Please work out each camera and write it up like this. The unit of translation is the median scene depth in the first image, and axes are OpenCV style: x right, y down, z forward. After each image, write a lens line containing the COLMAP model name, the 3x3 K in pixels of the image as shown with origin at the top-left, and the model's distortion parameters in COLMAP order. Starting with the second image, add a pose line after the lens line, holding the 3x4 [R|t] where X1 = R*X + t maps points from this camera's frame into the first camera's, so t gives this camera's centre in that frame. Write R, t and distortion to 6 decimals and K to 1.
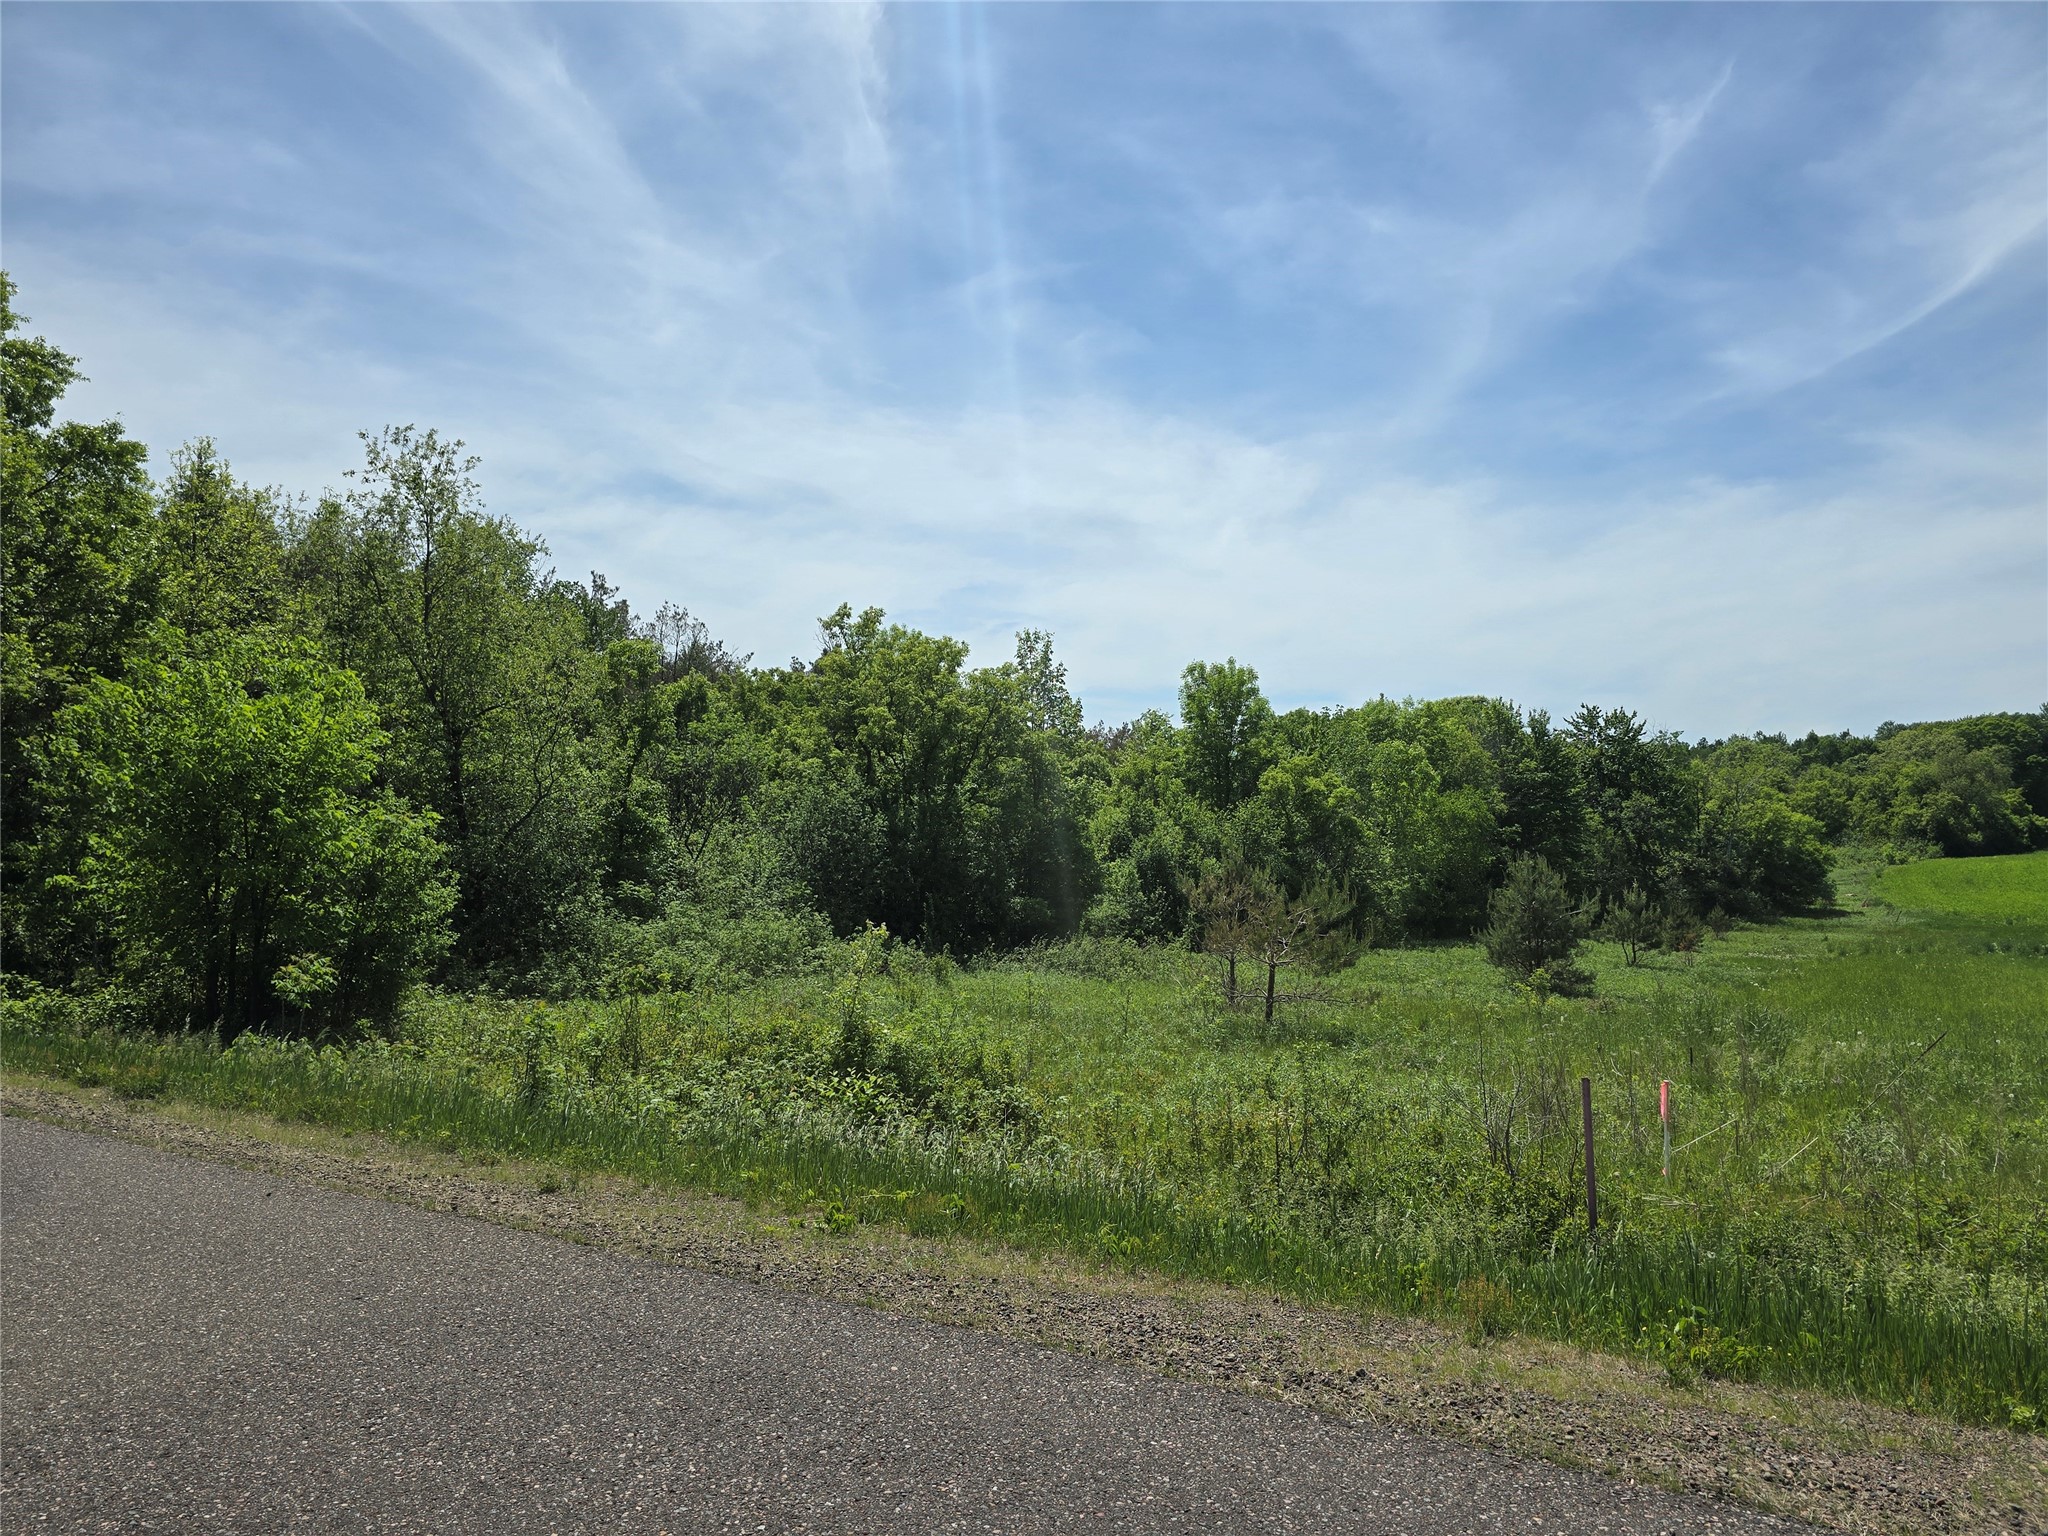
lens RADIAL K [[1412.4, 0, 1032.0], [0, 1412.4, 763.2], [0, 0, 1]] dist [0.060003, -0.024388]
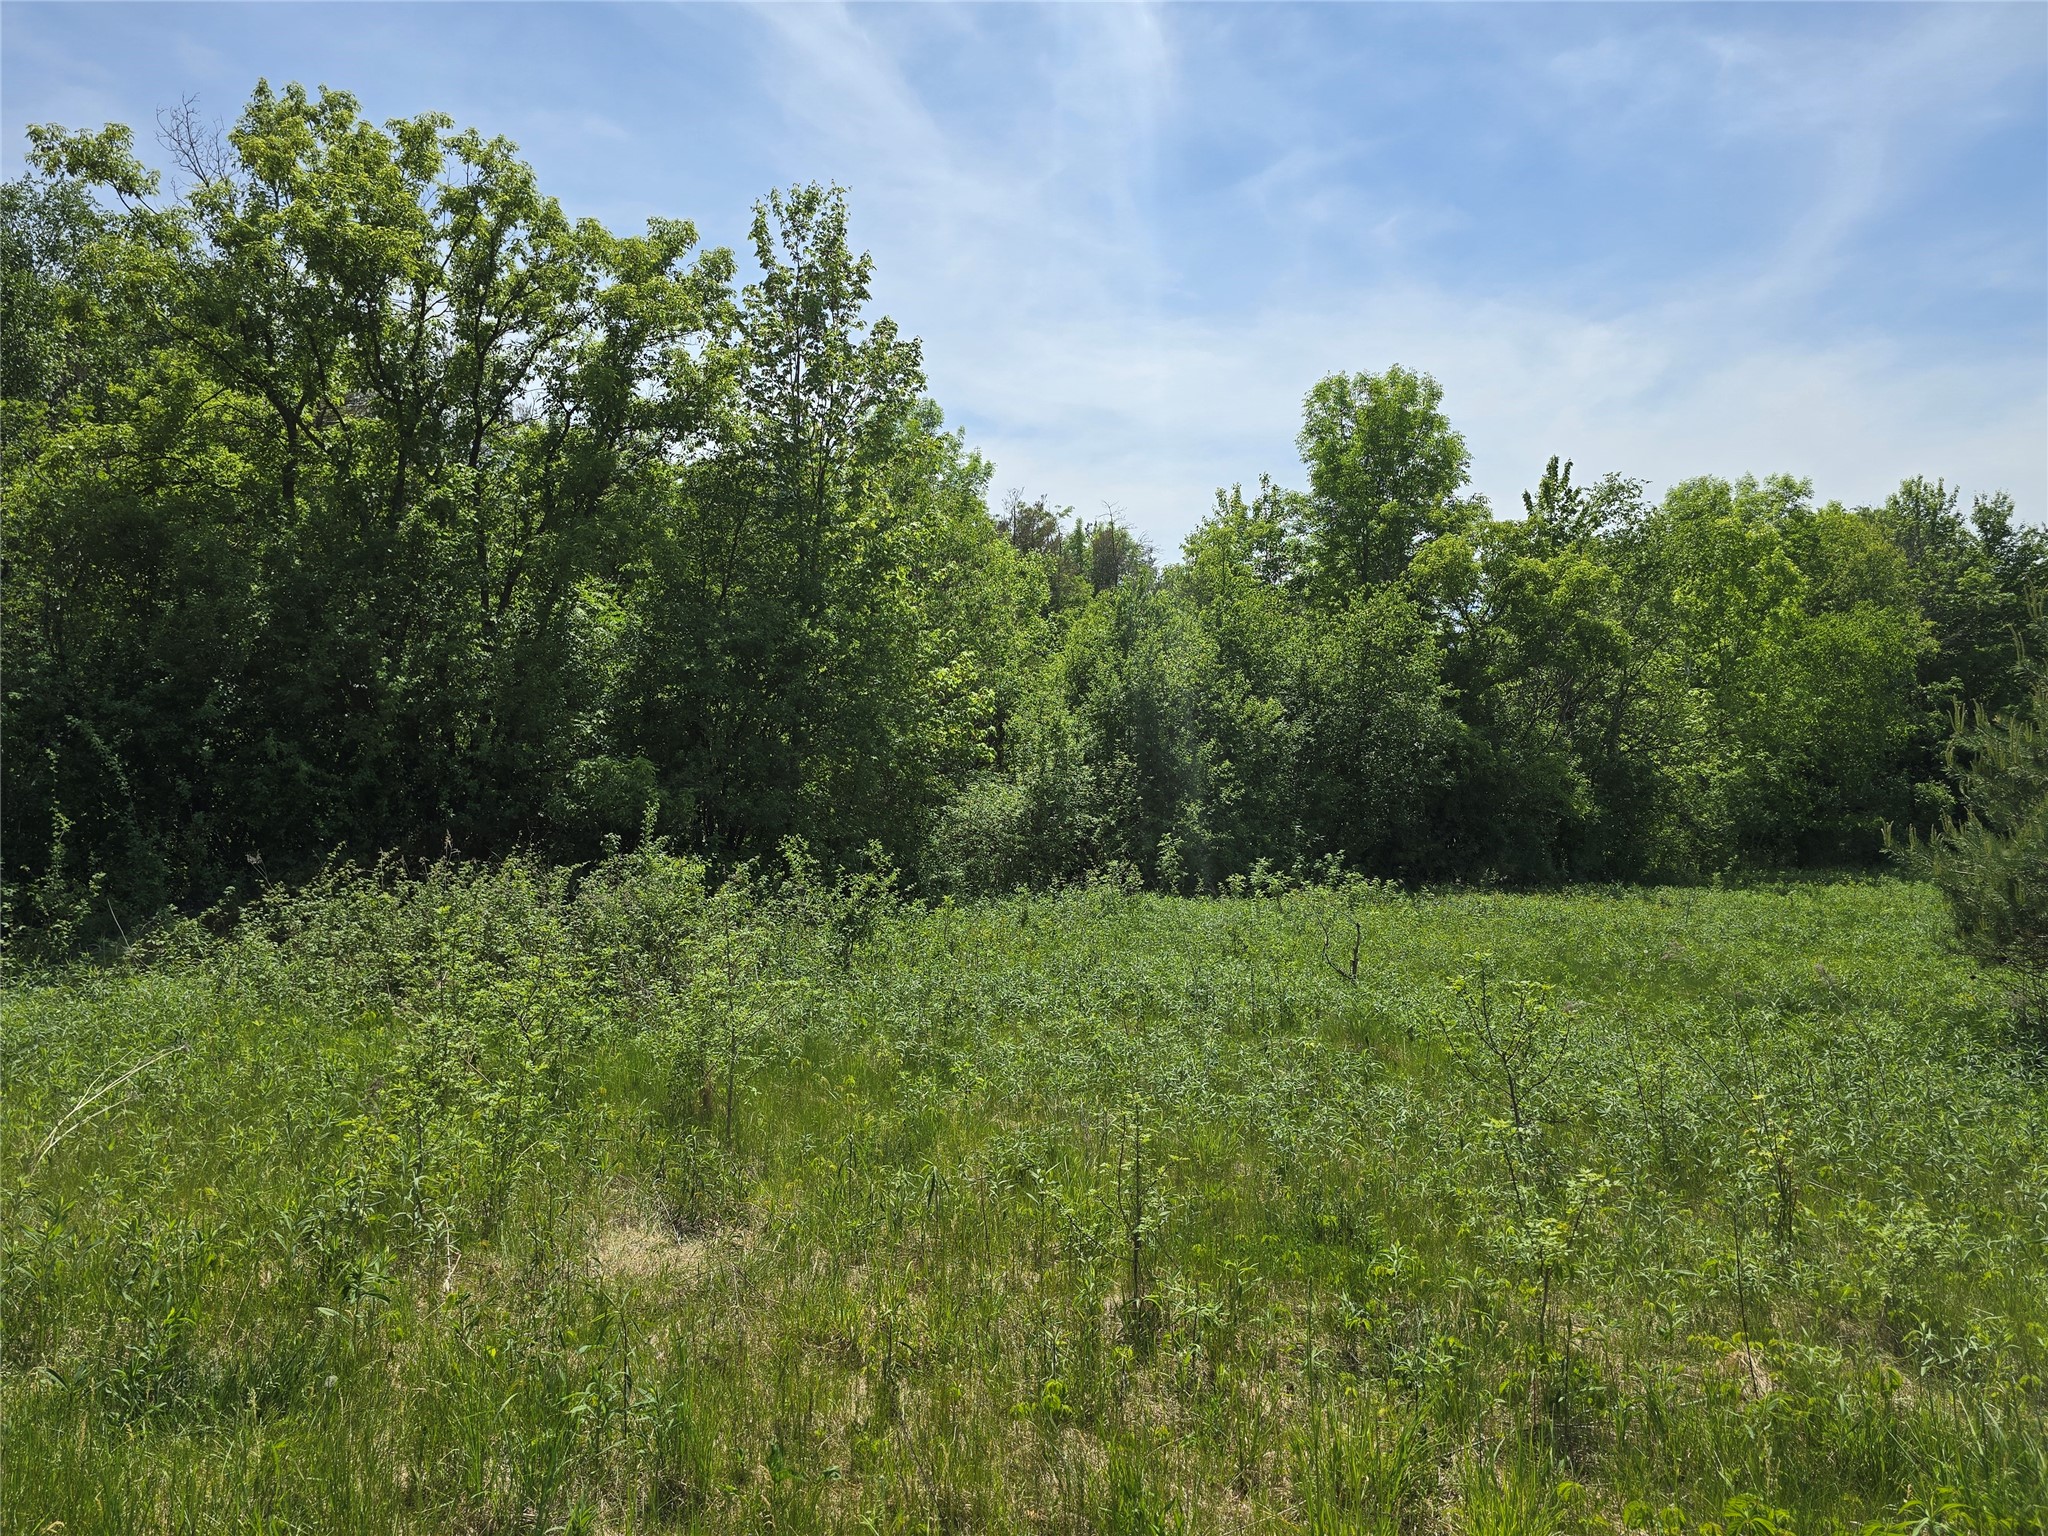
lens RADIAL K [[1412.4, 0, 1018.9], [0, 1412.4, 771.1], [0, 0, 1]] dist [0.060003, -0.024388]
pose [[0.973450, -0.016261, -0.228323, 0.117148], [0.028494, 0.998323, 0.050386, 0.049402], [0.227121, -0.055554, 0.972281, 0.389737]]
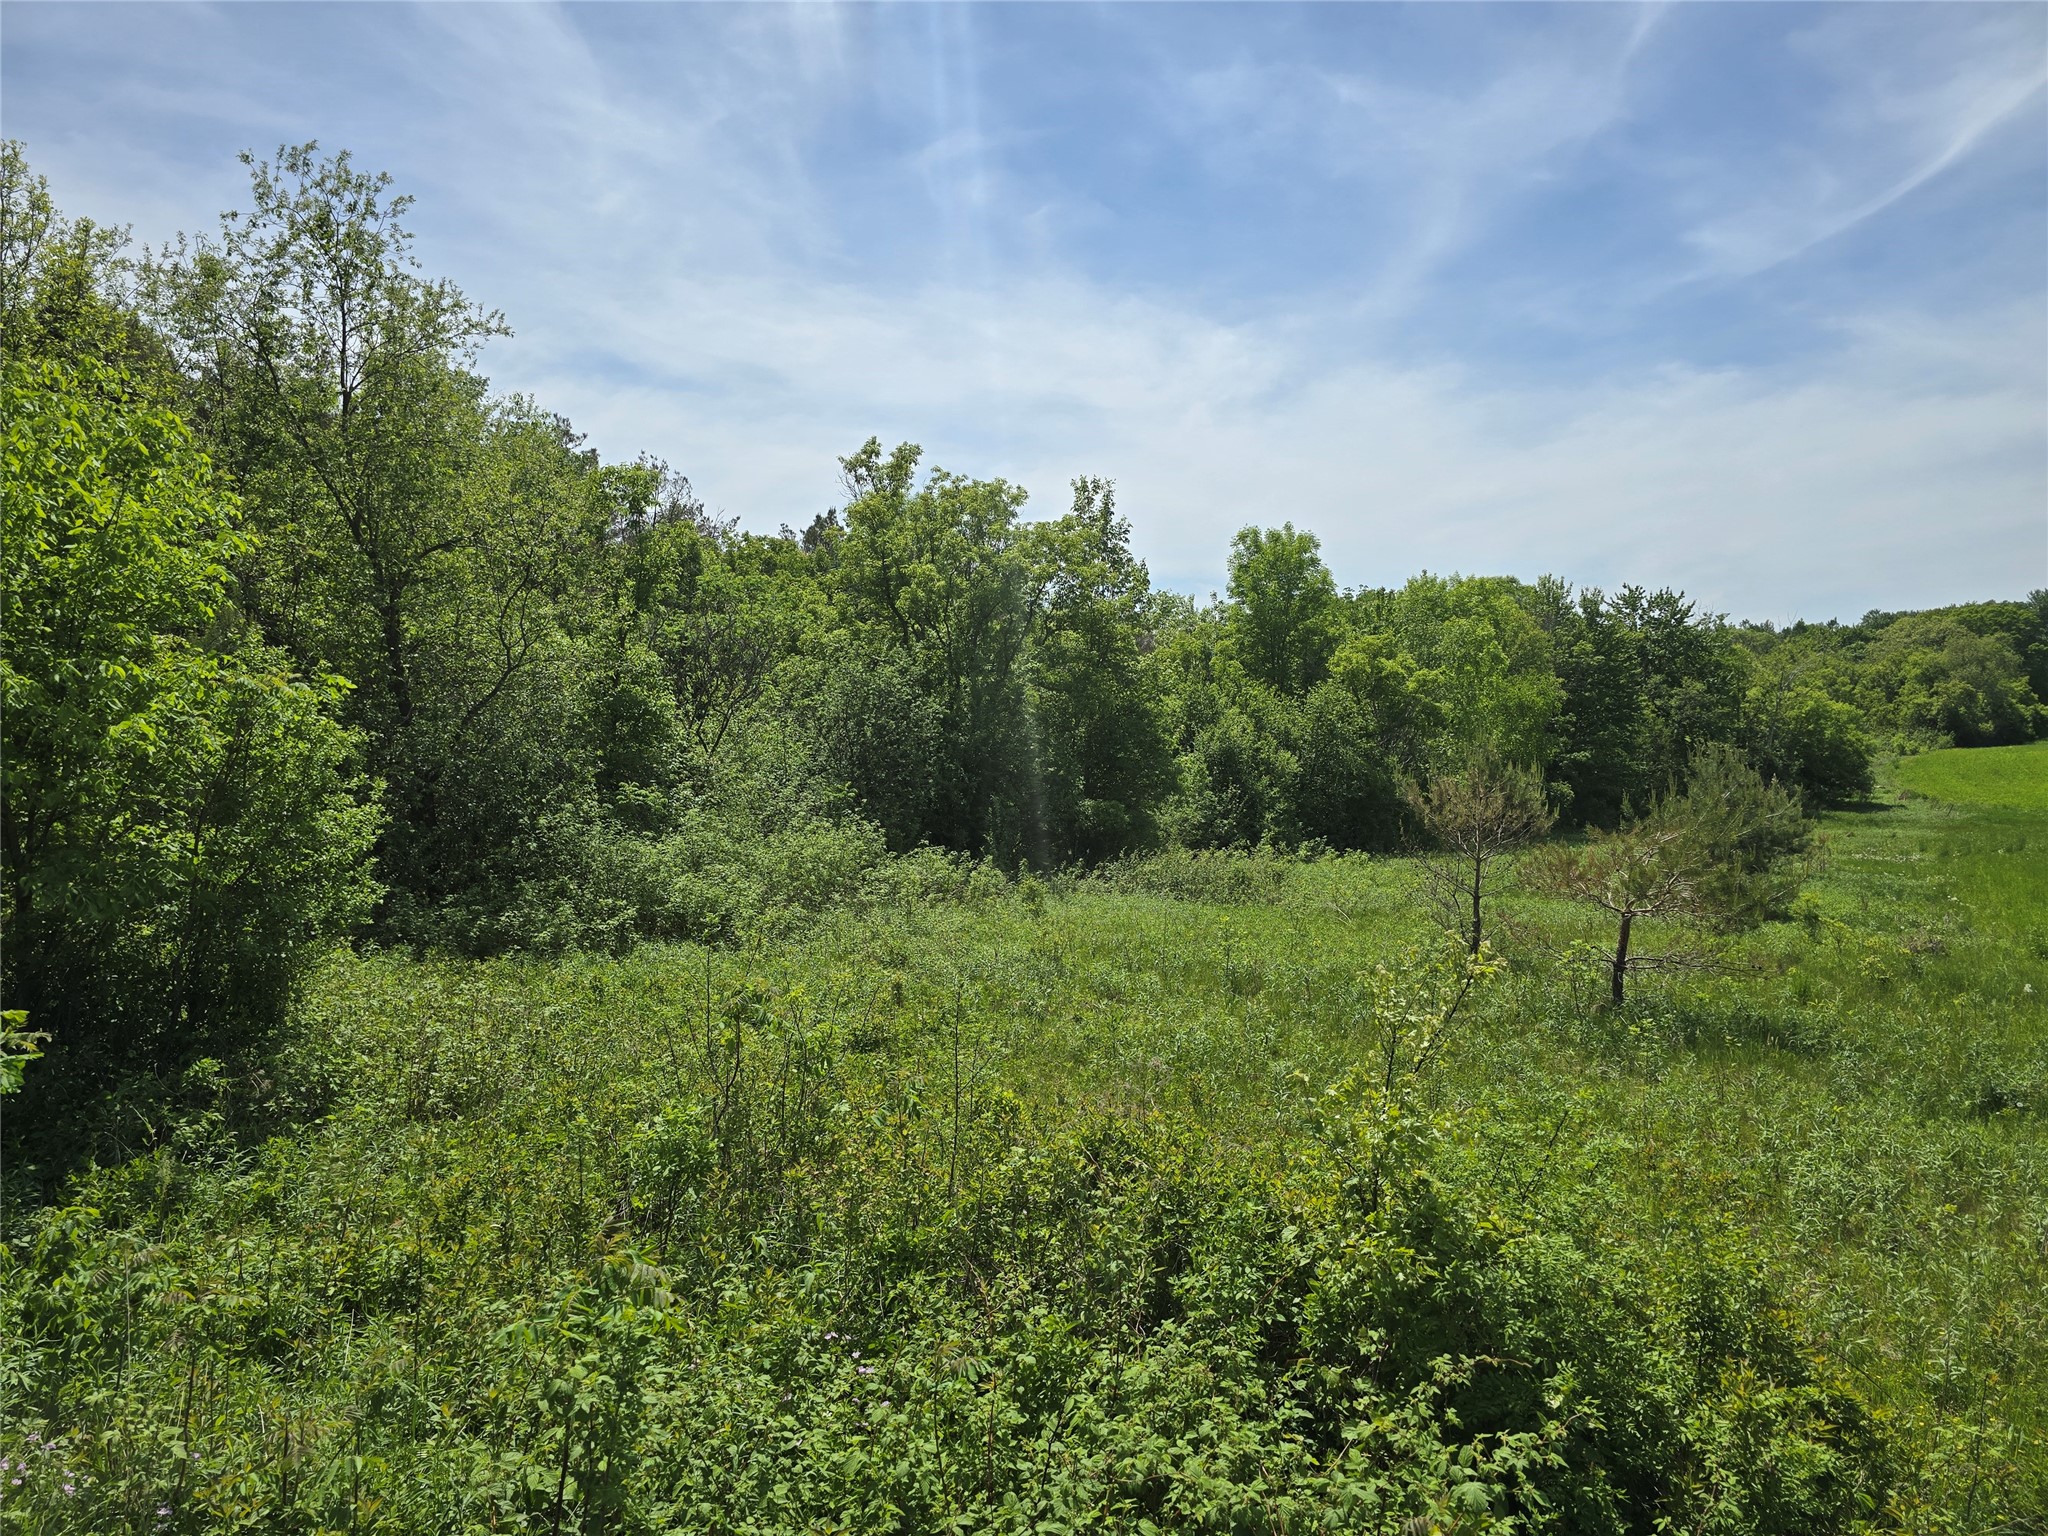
lens RADIAL K [[1412.4, 0, 1014.1], [0, 1412.4, 767.9], [0, 0, 1]] dist [0.060003, -0.024388]
pose [[0.999843, -0.000128, 0.017721, -0.041345], [-0.001280, 0.996840, 0.079419, 0.006798], [-0.017675, -0.079430, 0.996684, 0.109212]]
